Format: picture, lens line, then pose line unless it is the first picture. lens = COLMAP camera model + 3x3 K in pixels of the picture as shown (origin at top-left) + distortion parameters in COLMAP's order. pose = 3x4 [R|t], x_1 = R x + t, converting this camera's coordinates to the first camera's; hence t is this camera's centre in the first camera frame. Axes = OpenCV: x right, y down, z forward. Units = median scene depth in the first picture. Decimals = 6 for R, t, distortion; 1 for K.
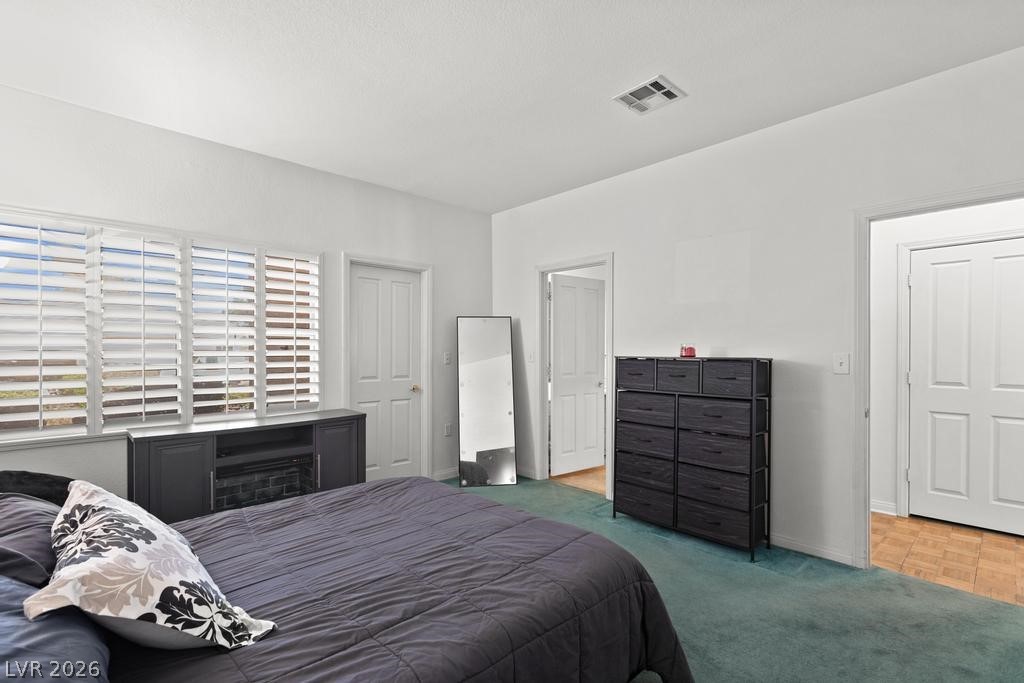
lens RADIAL K [[468.3, 0, 510.5], [0, 468.3, 351.3], [0, 0, 1]] dist [0.000420, 0.000083]
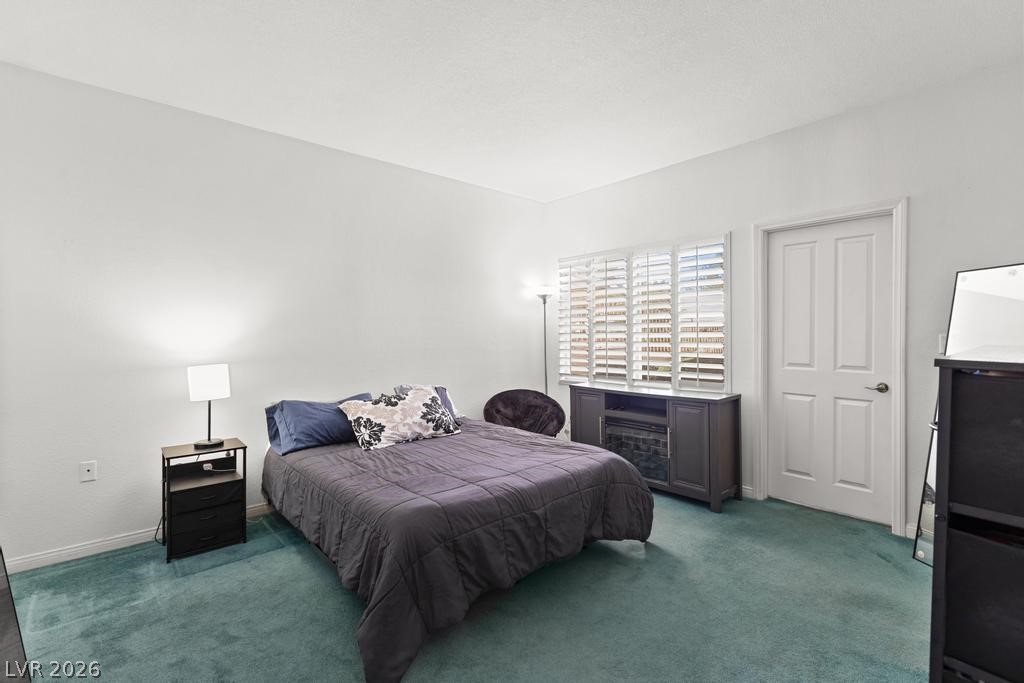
lens RADIAL K [[468.3, 0, 510.7], [0, 468.3, 336.1], [0, 0, 1]] dist [0.000420, 0.000083]
pose [[-0.053502, 0.007015, -0.998543, 0.703809], [0.005922, 0.999960, 0.006707, -0.003242], [0.998550, -0.005555, -0.053542, 0.695706]]
